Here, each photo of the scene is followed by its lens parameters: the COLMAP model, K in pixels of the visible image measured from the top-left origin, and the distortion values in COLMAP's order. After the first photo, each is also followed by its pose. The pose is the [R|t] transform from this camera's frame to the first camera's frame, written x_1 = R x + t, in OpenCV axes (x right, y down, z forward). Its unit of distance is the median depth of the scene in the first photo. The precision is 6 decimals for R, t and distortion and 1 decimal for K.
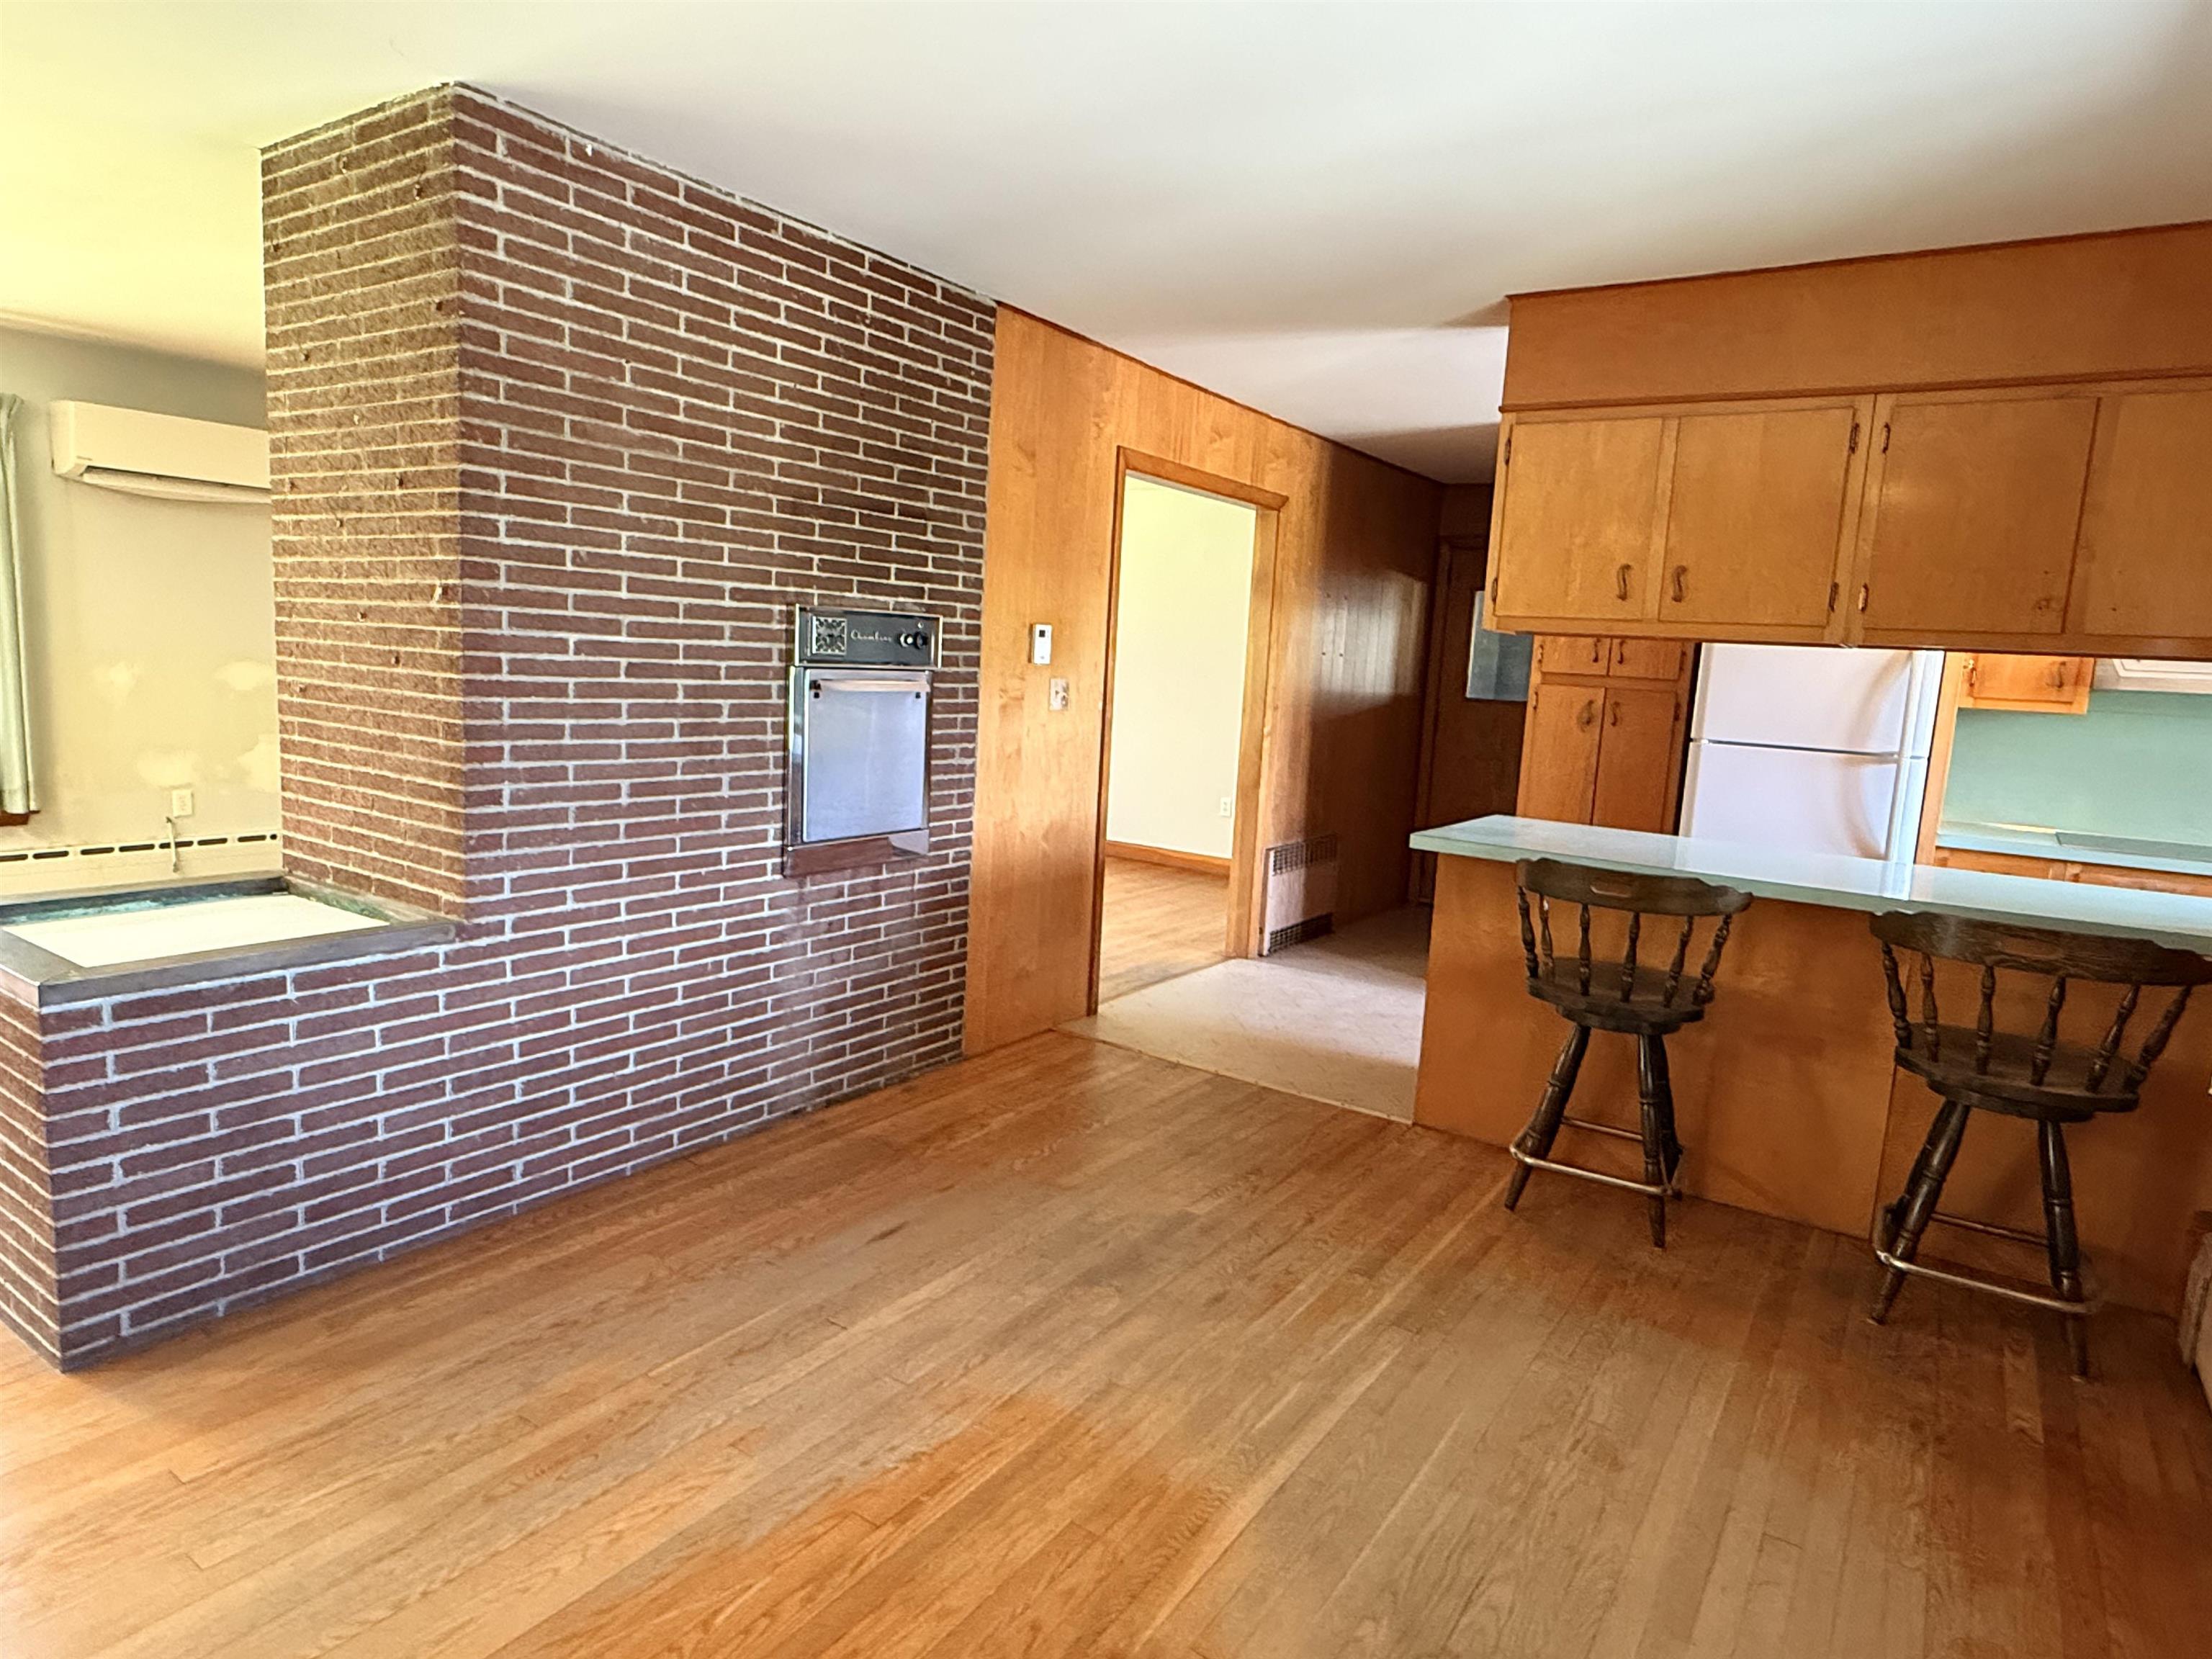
lens RADIAL K [[1281.6, 0, 1107.4], [0, 1281.6, 838.5], [0, 0, 1]] dist [0.001053, -0.000161]
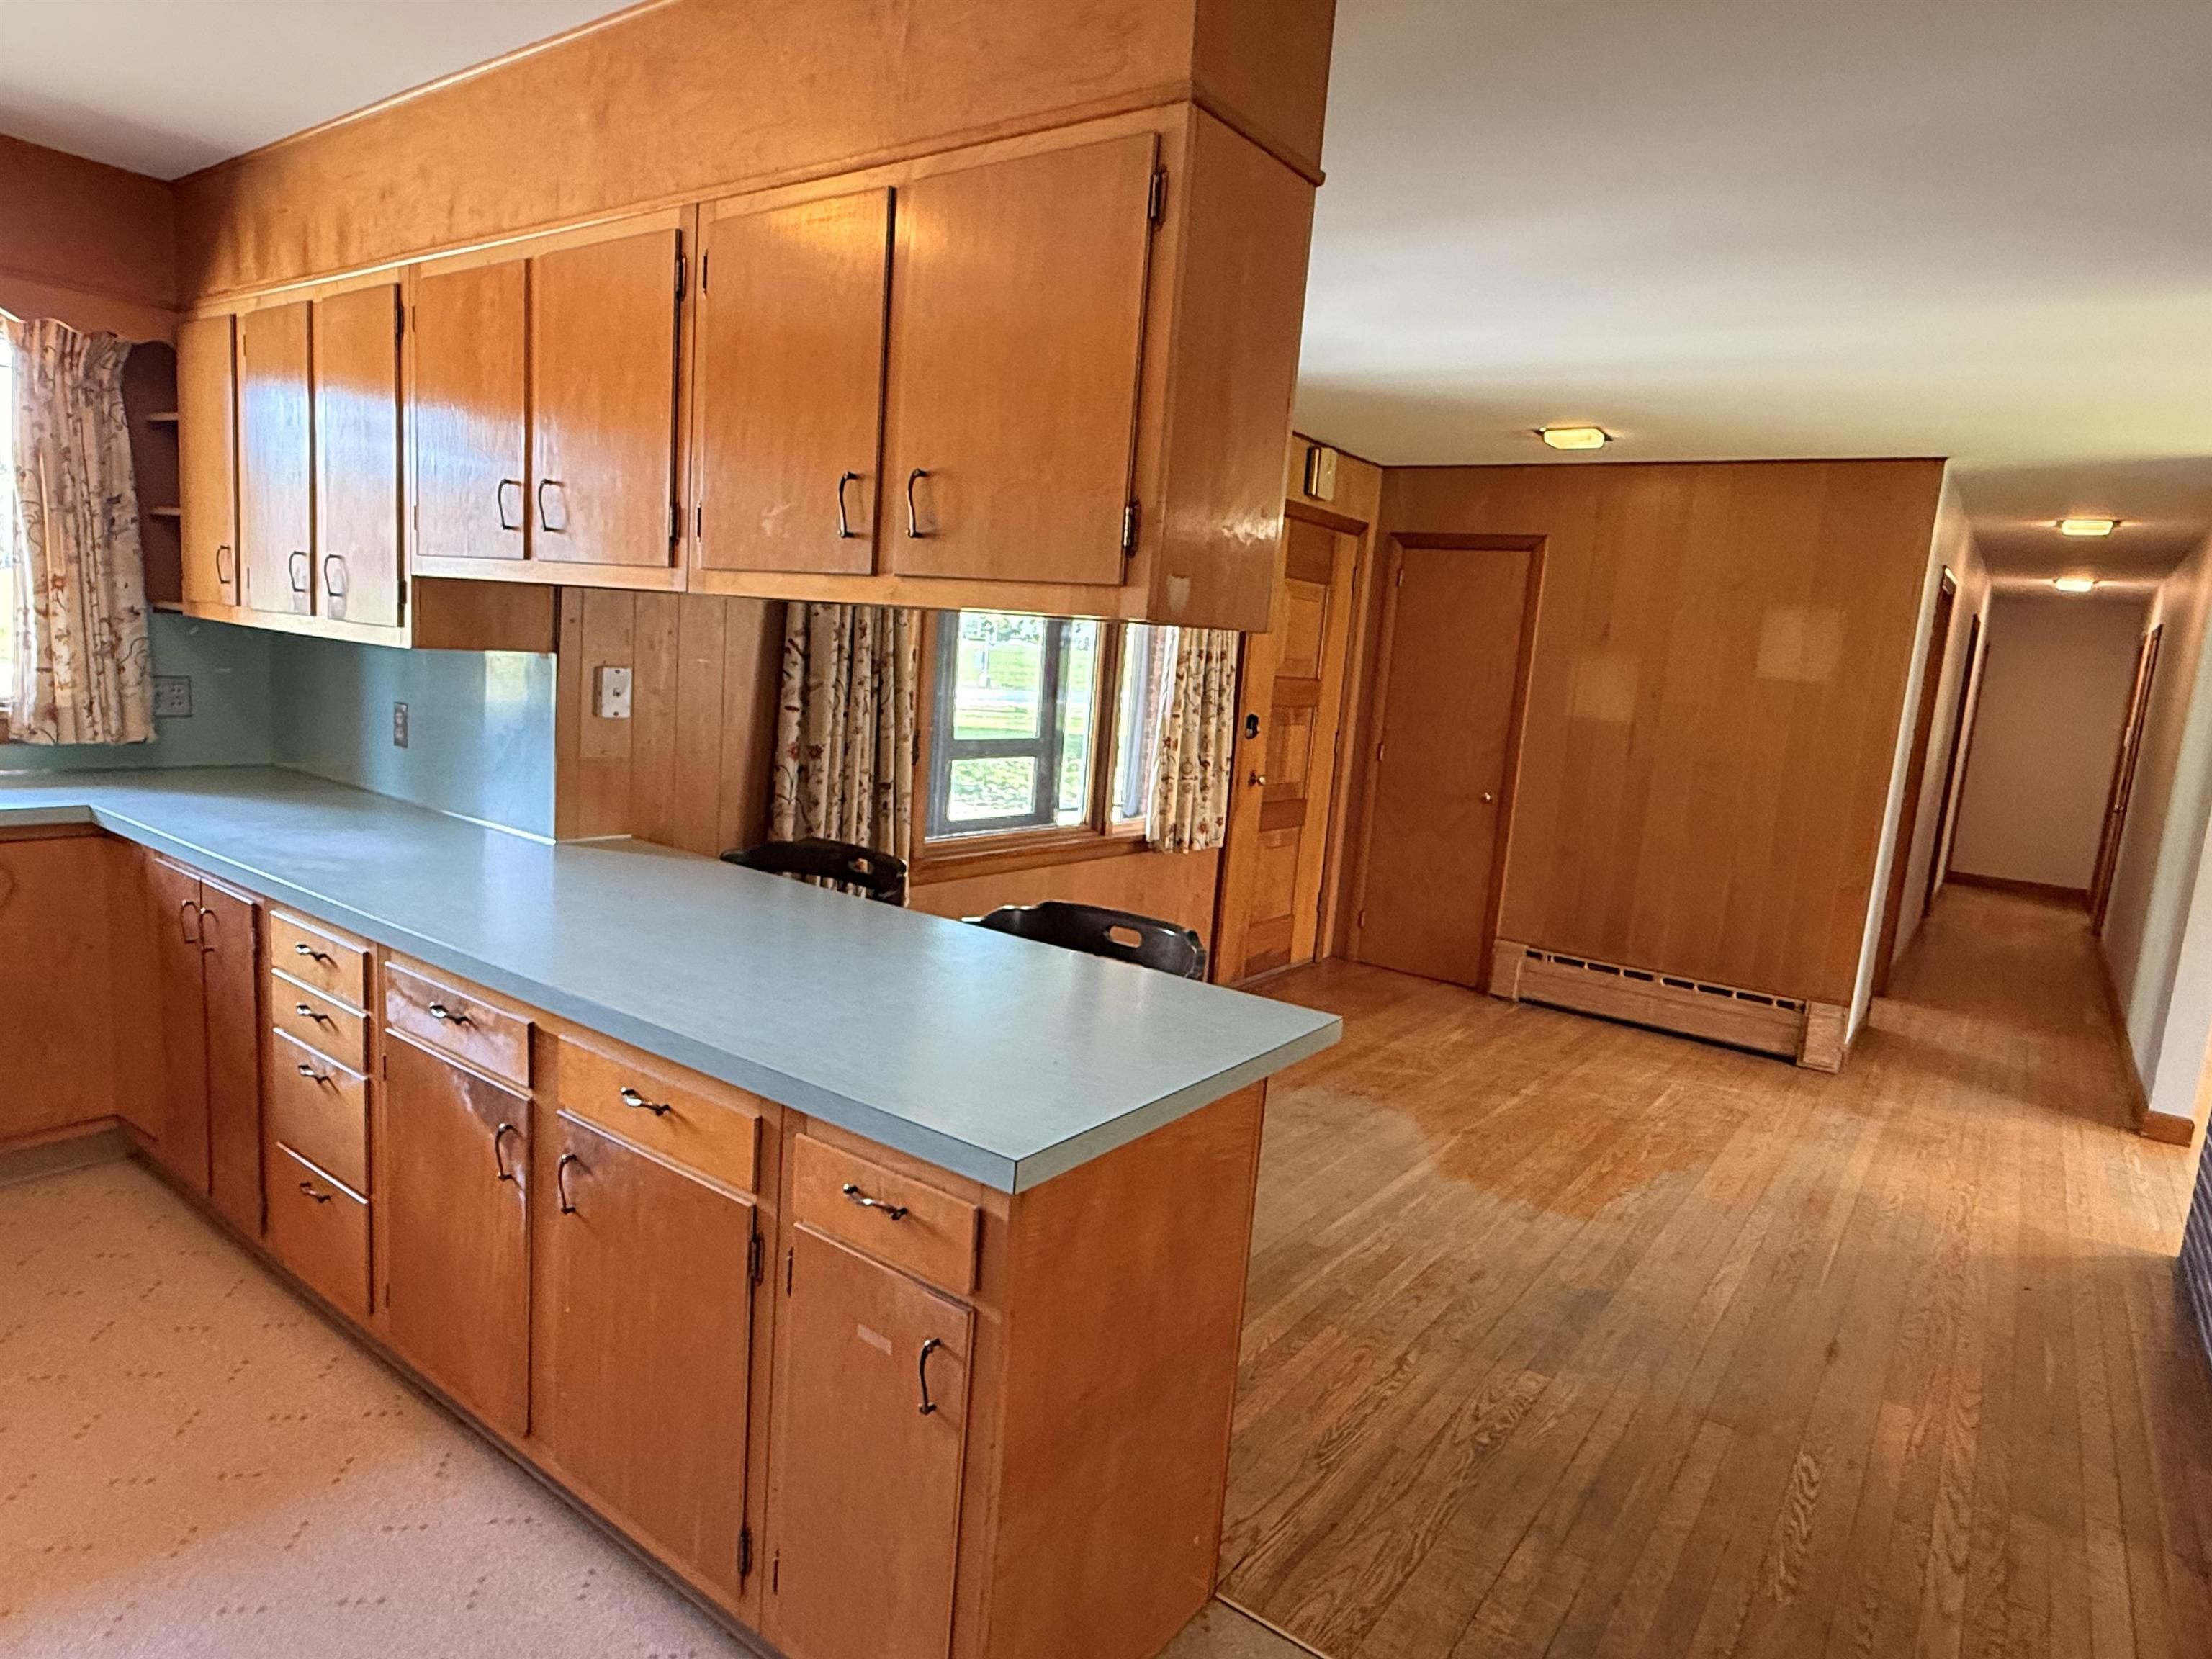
lens RADIAL K [[1281.6, 0, 1112.2], [0, 1281.6, 835.6], [0, 0, 1]] dist [0.001053, -0.000161]
pose [[-0.990294, -0.138398, 0.012816, 0.378709], [-0.129094, 0.950041, 0.284178, -0.250098], [-0.051505, 0.279765, -0.958686, 1.695607]]
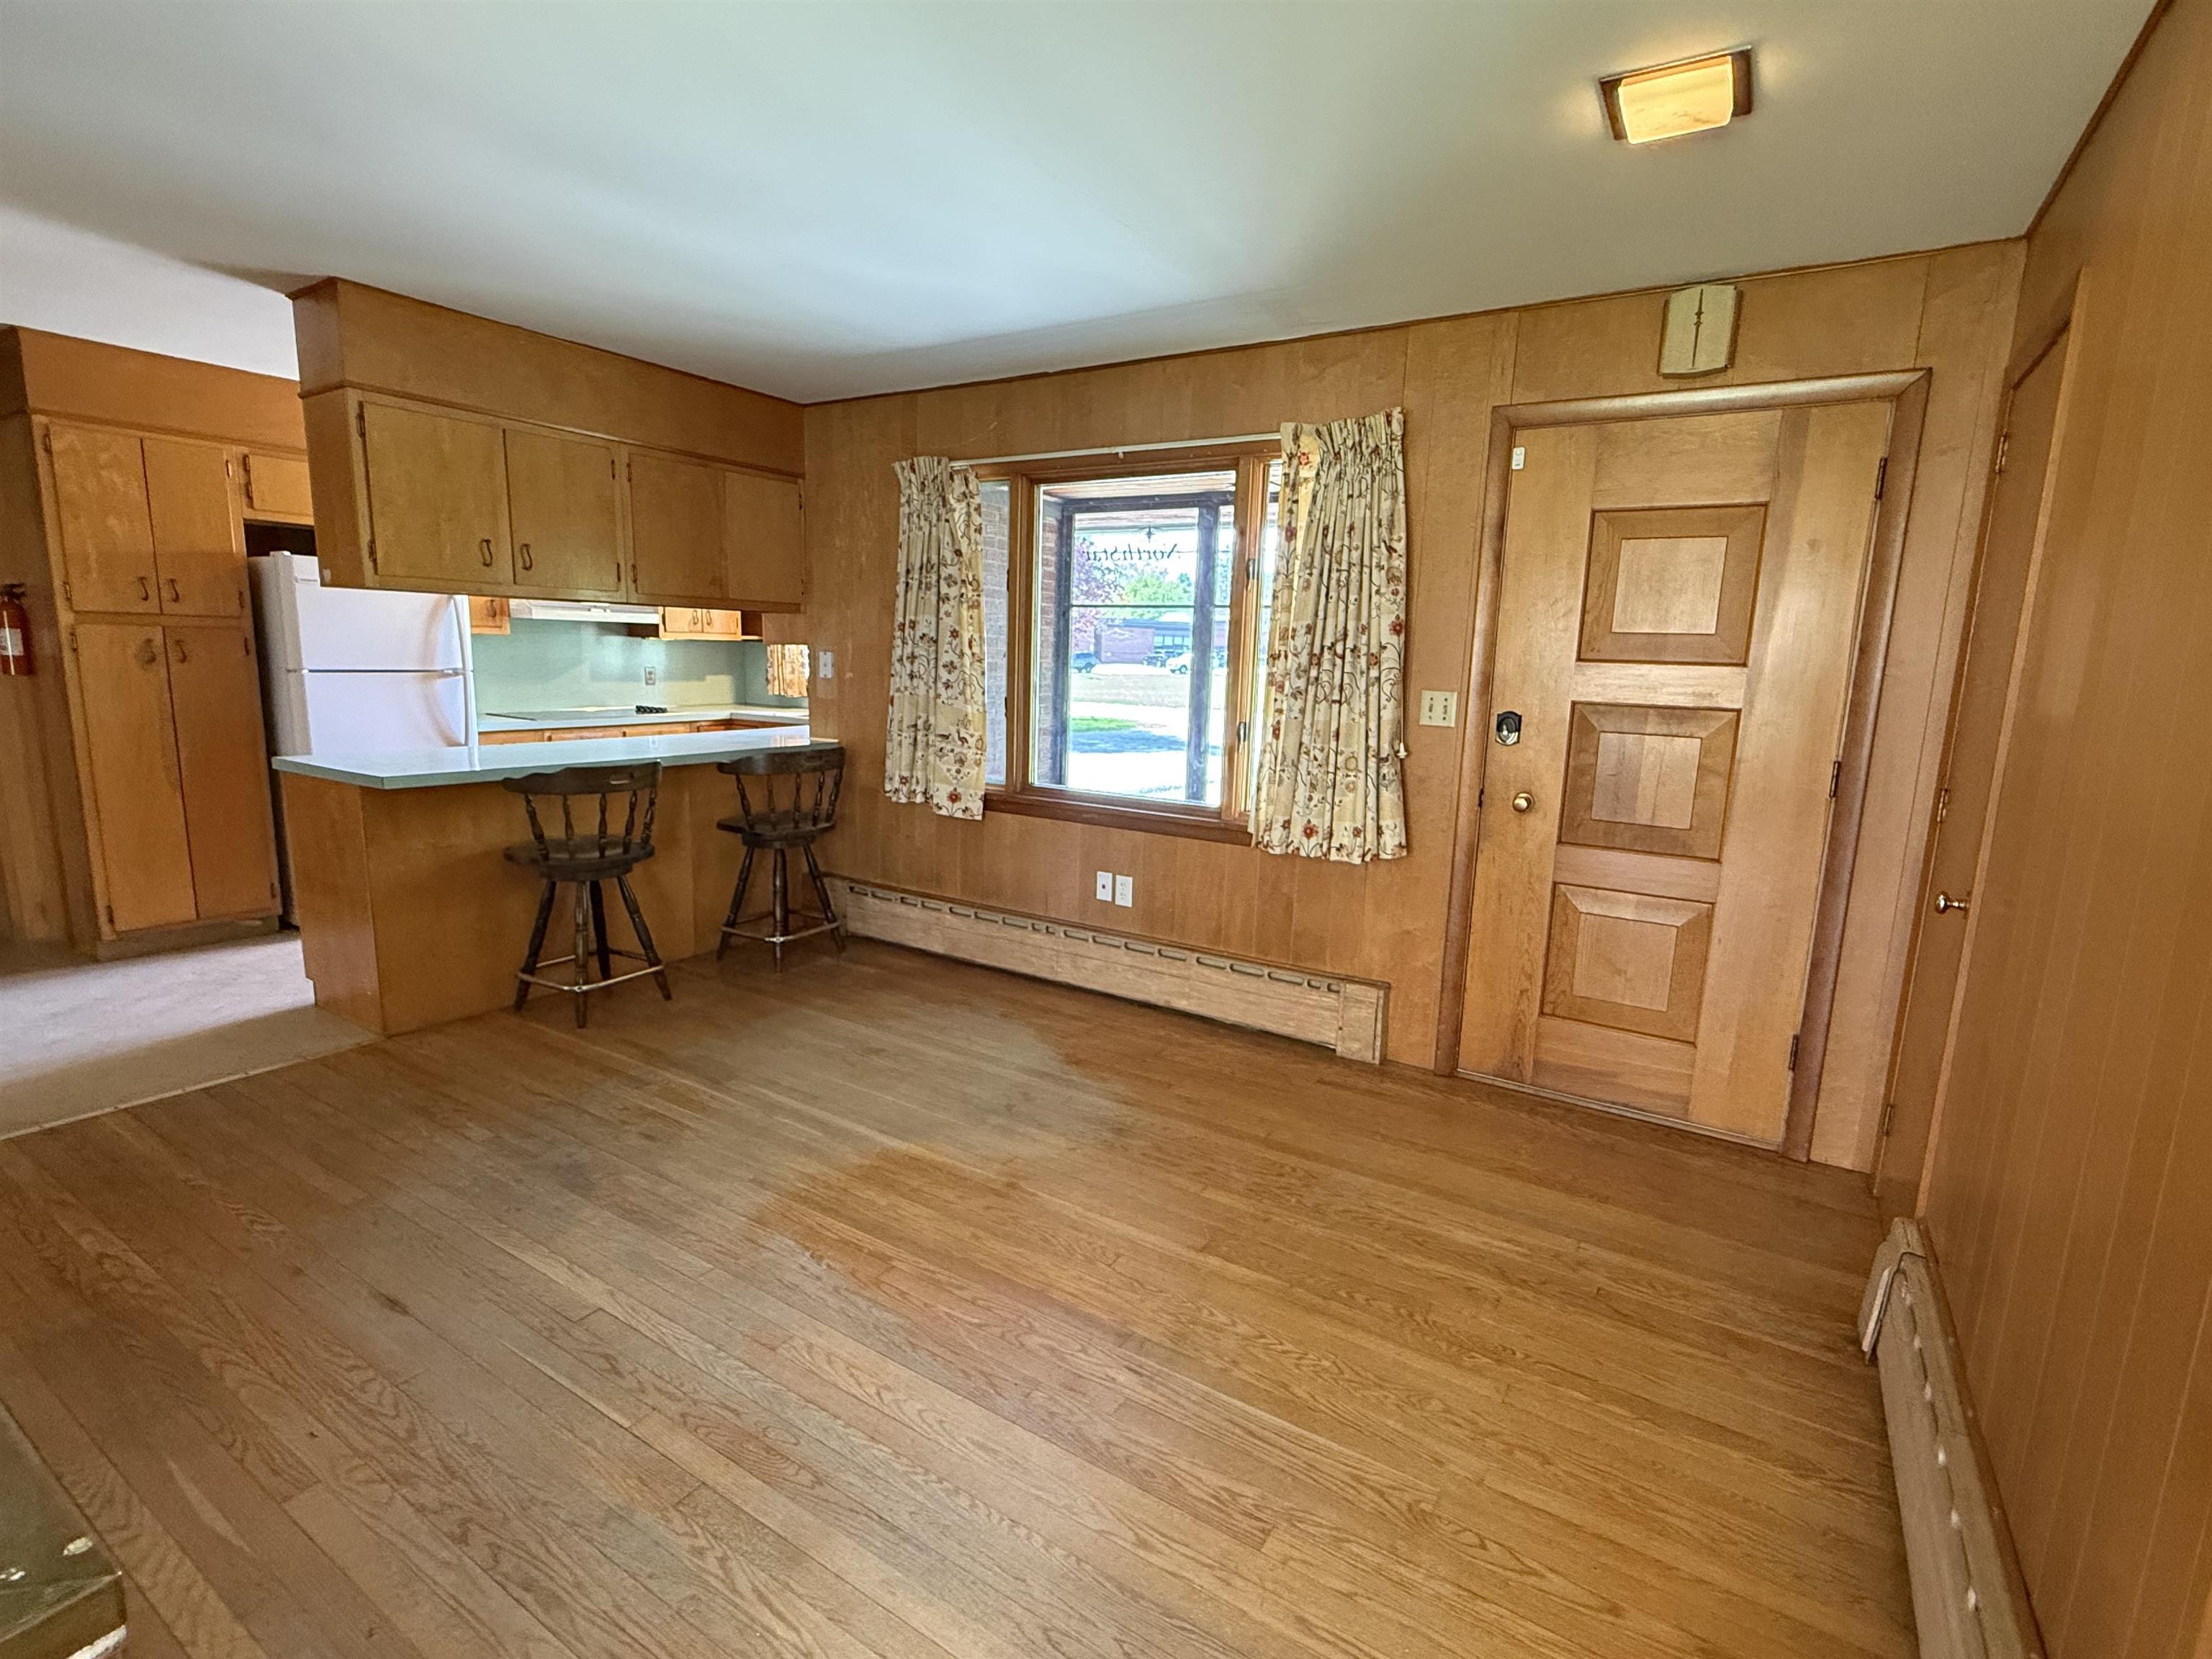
lens RADIAL K [[1044.2, 0, 1104.6], [0, 1044.2, 836.1], [0, 0, 1]] dist [0.003130, 0.000186]
pose [[-0.024632, -0.233021, 0.972160, -0.739564], [0.110536, 0.965857, 0.234311, -0.107458], [-0.993567, 0.113230, 0.001966, 0.433405]]
